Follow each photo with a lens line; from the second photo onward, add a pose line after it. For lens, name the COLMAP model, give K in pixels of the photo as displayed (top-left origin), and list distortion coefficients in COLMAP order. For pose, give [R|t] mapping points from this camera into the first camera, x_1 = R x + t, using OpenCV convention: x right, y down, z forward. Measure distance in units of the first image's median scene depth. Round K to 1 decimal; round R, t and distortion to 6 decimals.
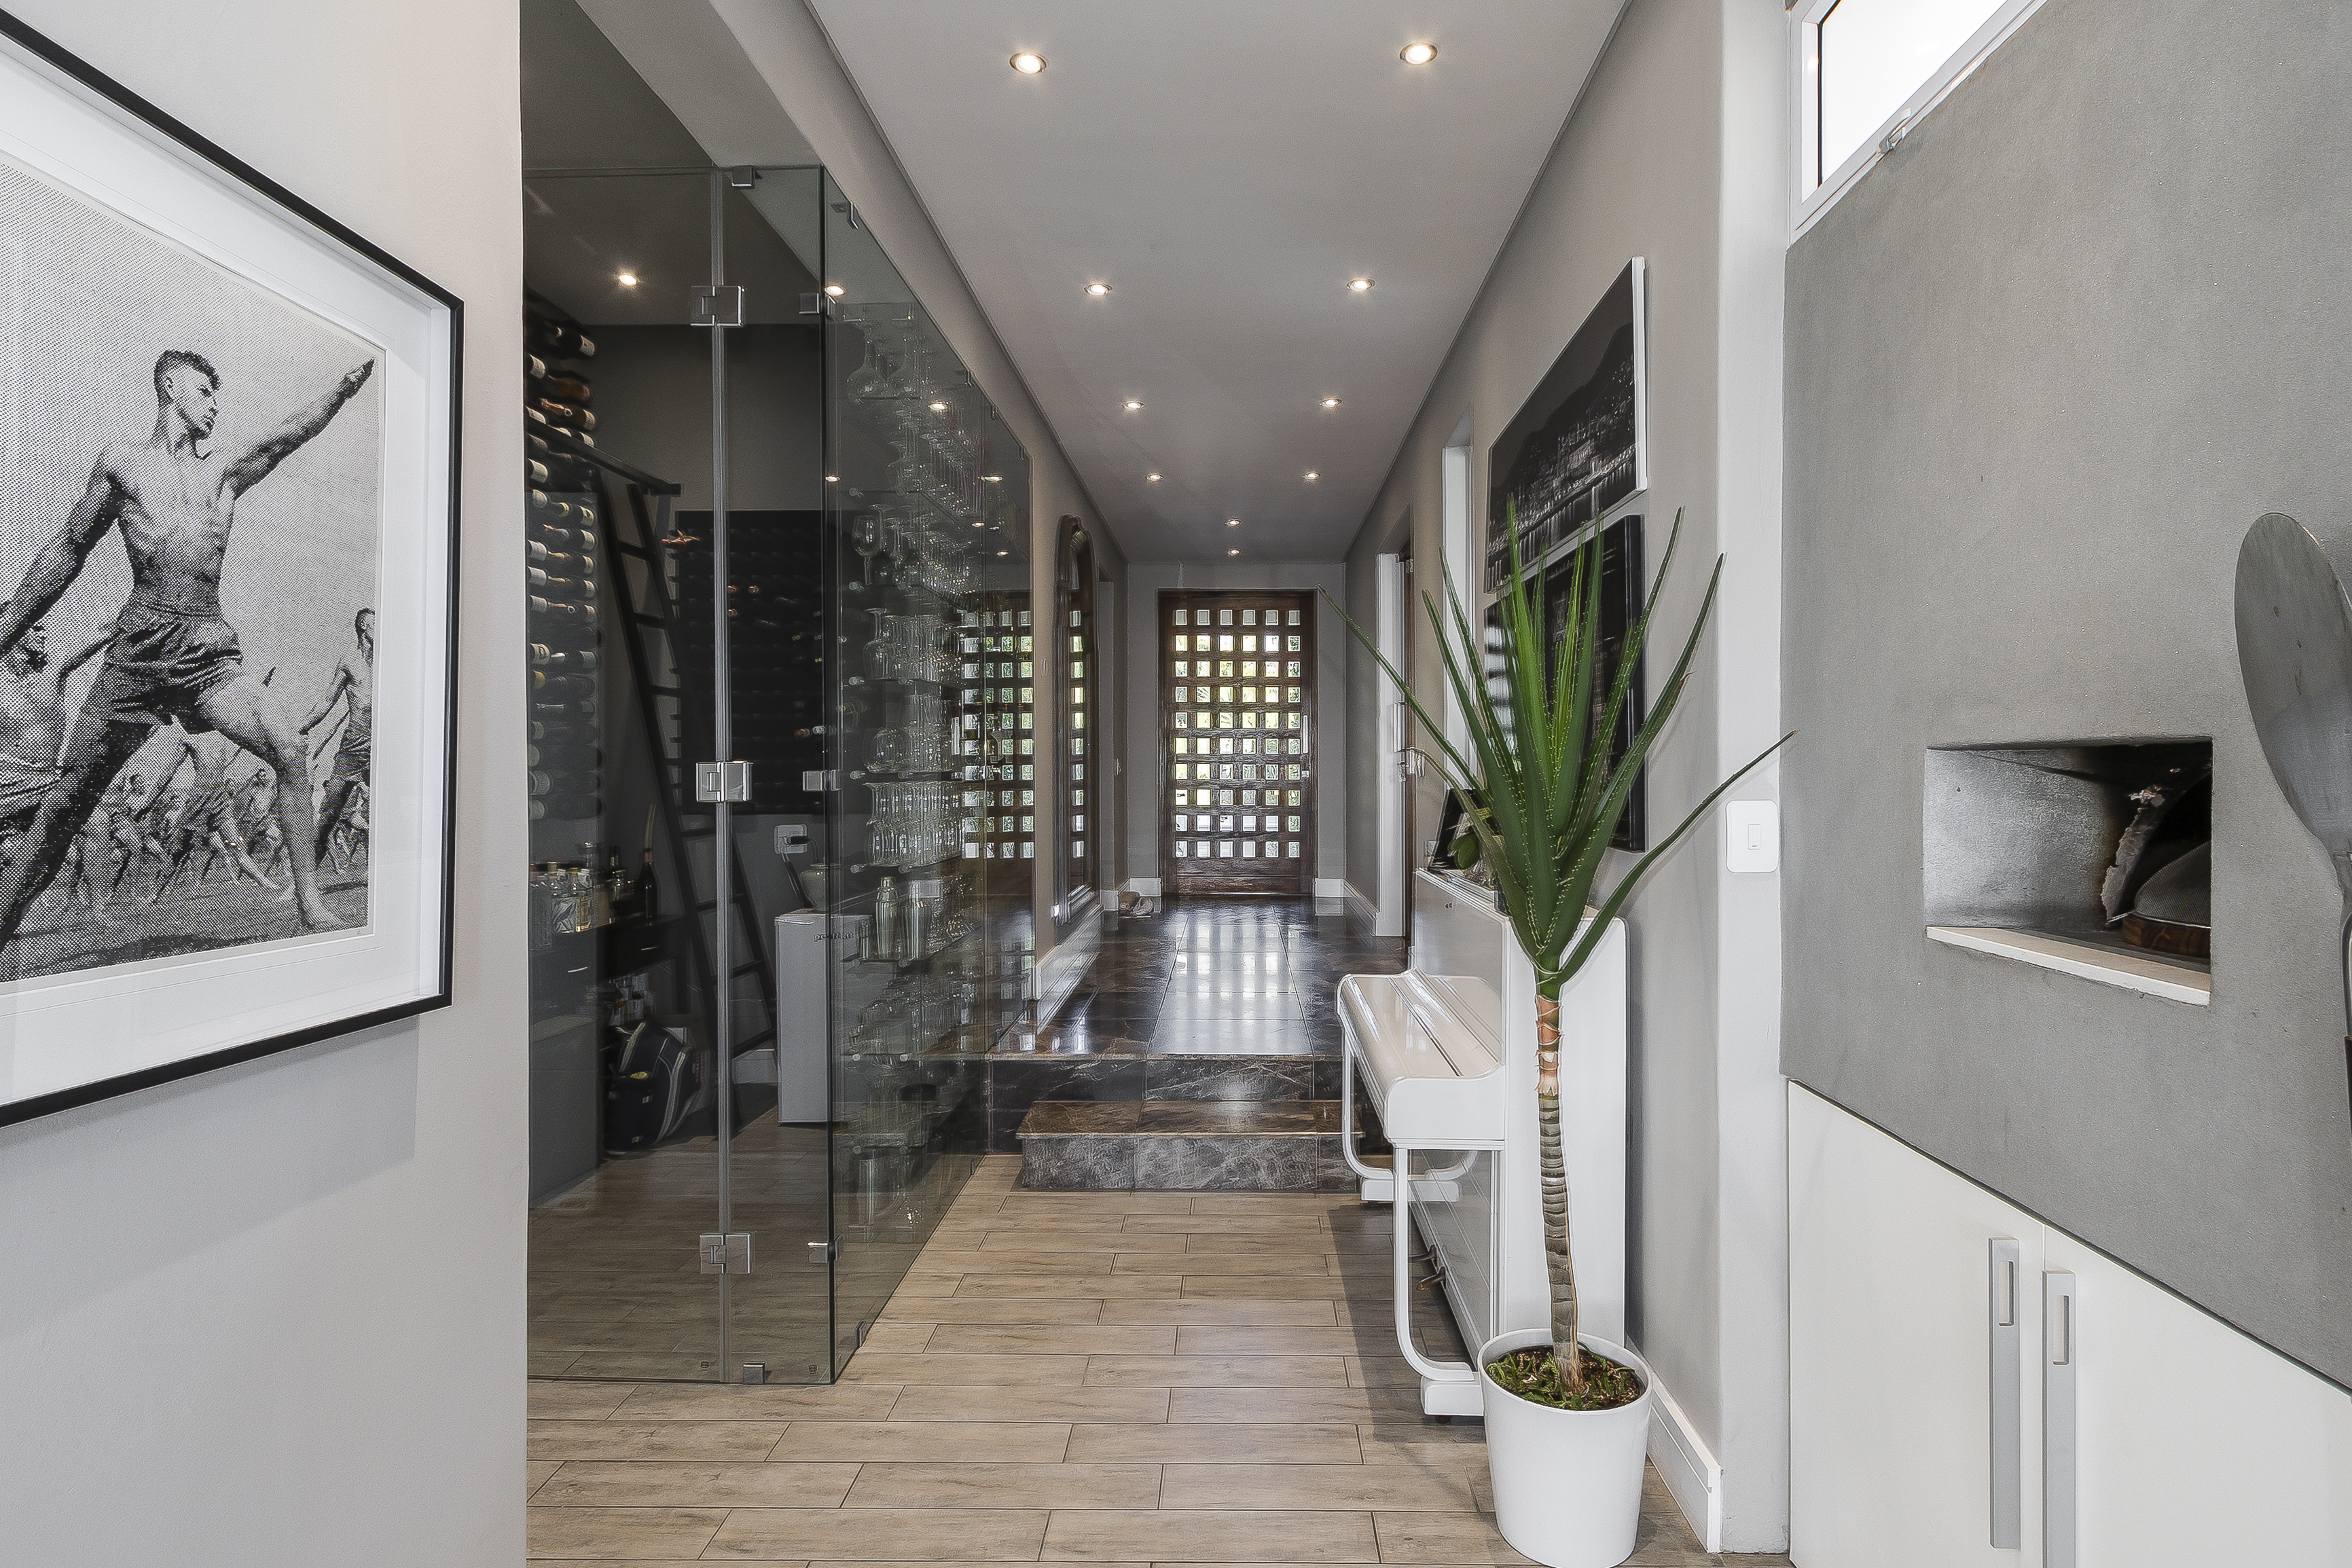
lens RADIAL K [[1204.2, 0, 1176.0], [0, 1204.2, 784.0], [0, 0, 1]] dist [0.001410, 0.000250]
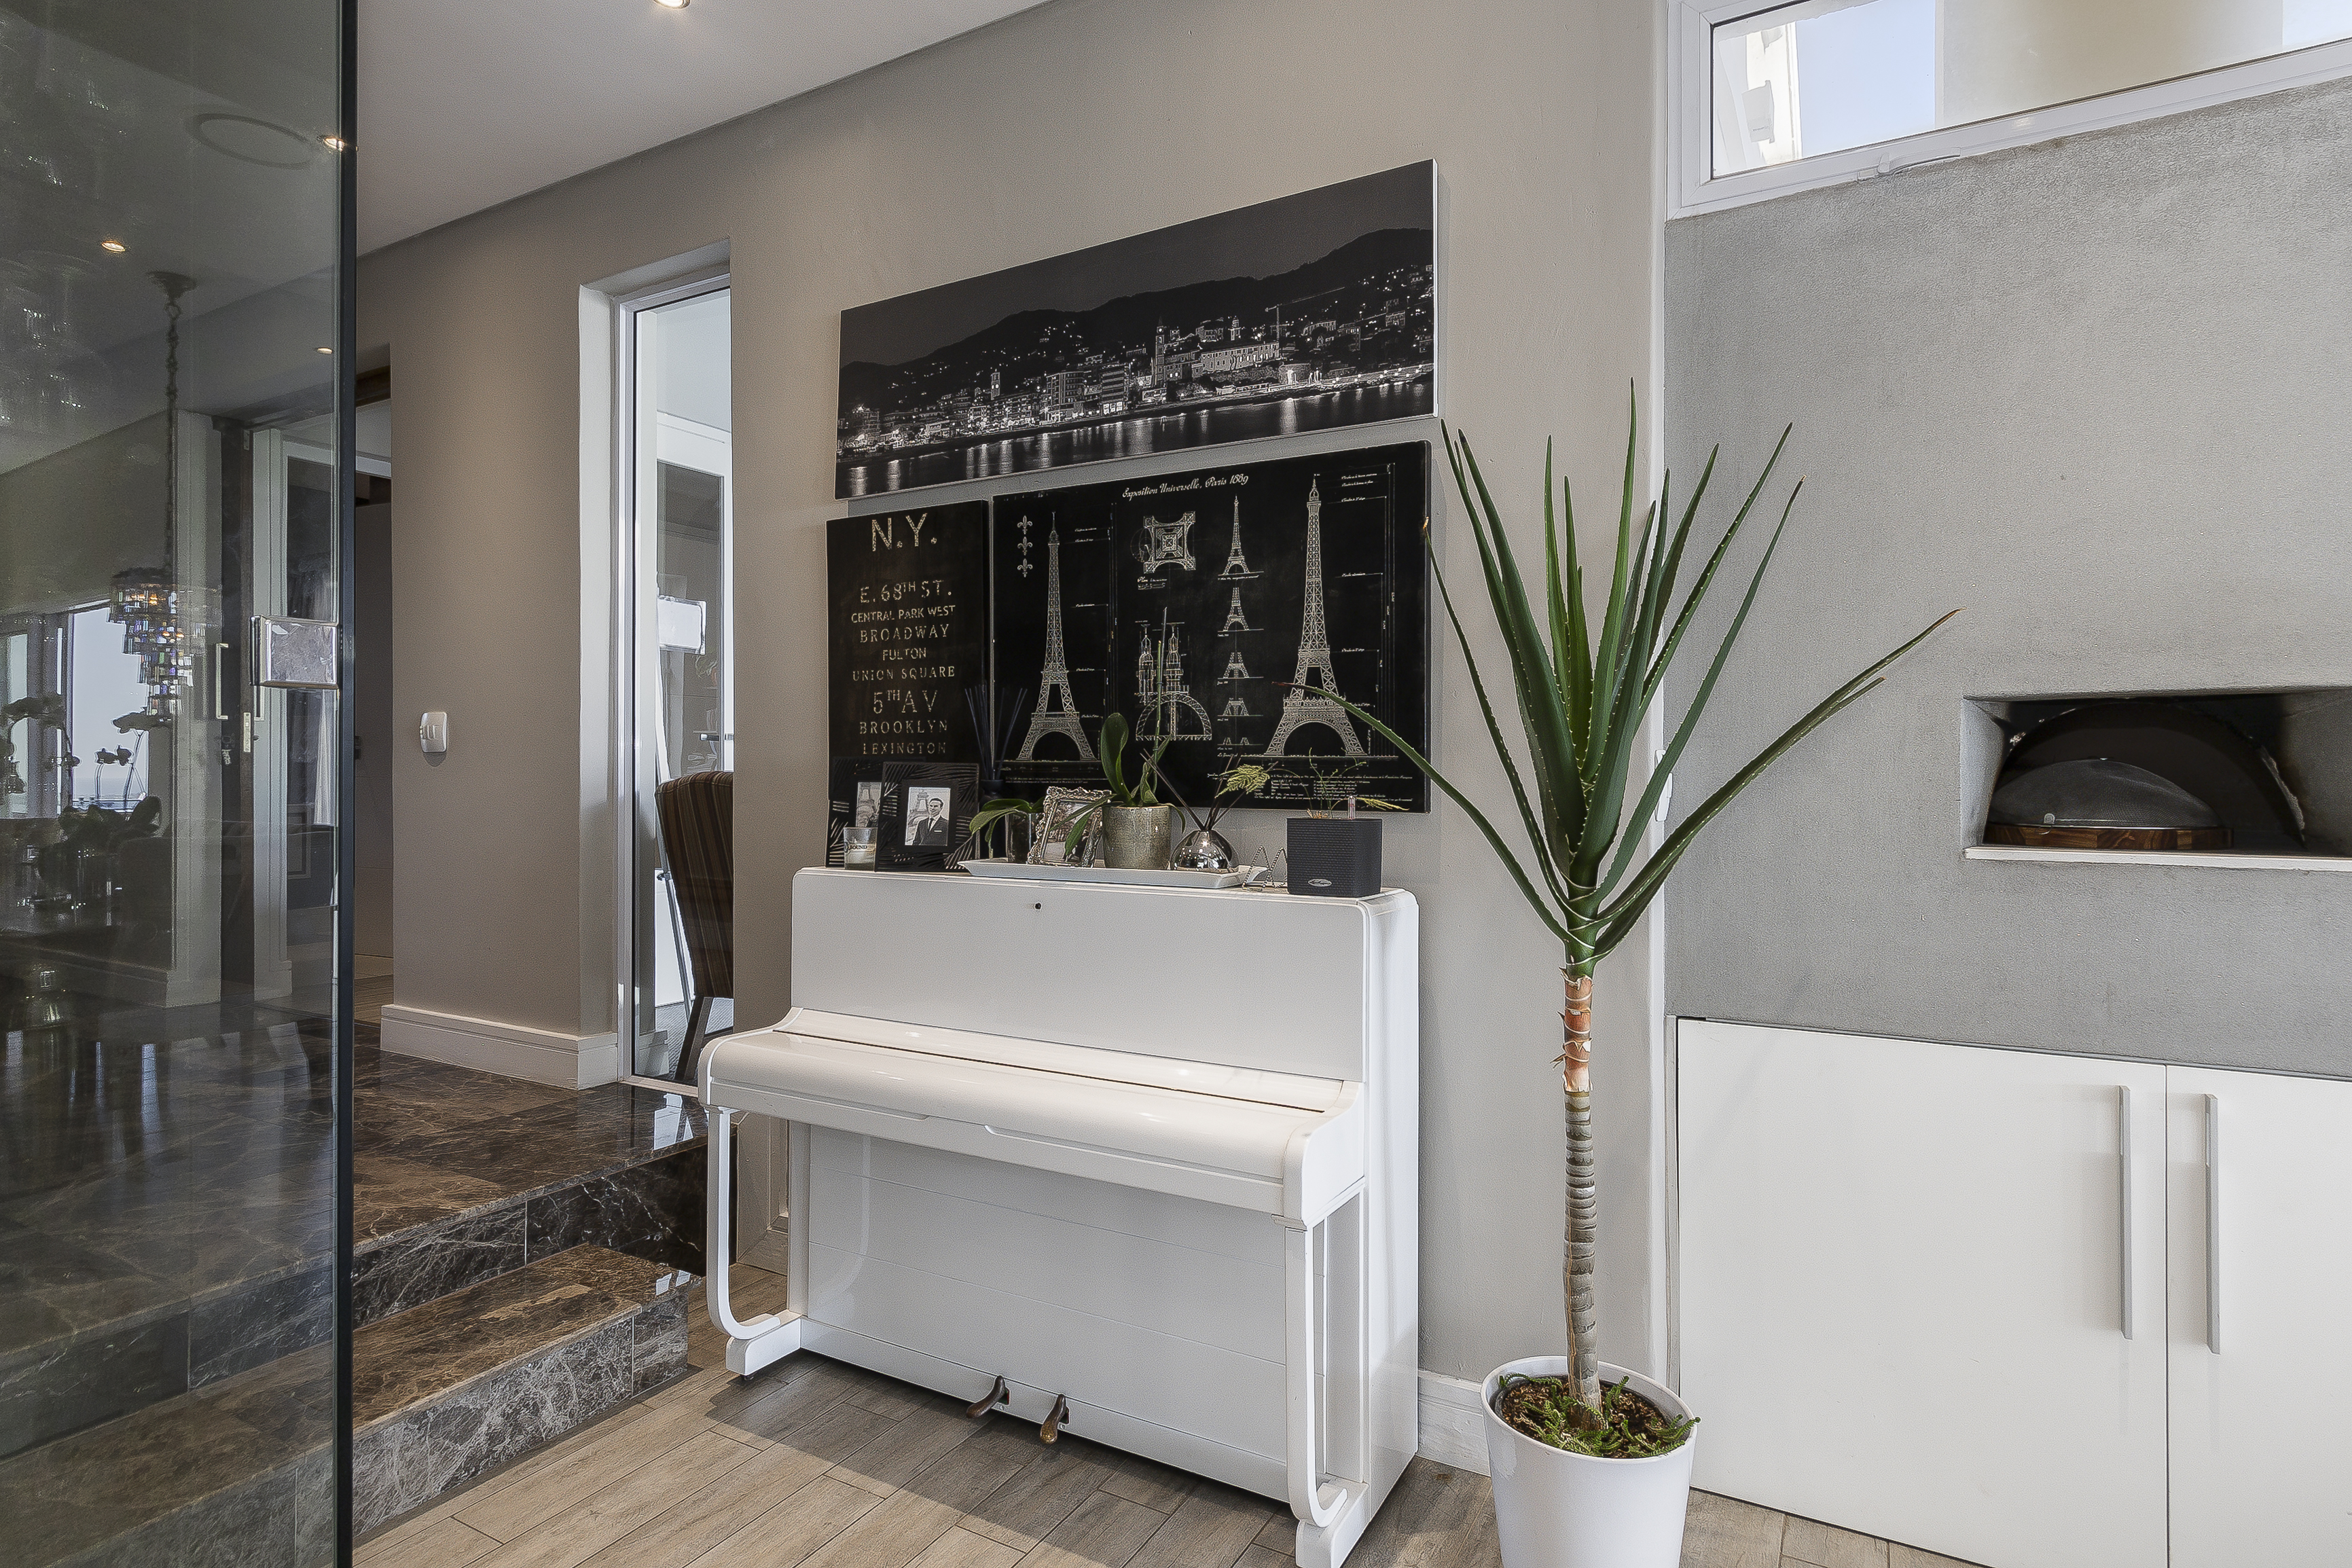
lens RADIAL K [[1204.2, 0, 1176.0], [0, 1204.2, 784.0], [0, 0, 1]] dist [0.001410, 0.000250]
pose [[0.449684, 0.000948, 0.893187, -0.313874], [0.004451, 0.999985, -0.003302, 0.021880], [-0.893177, 0.005460, 0.449673, 0.463665]]
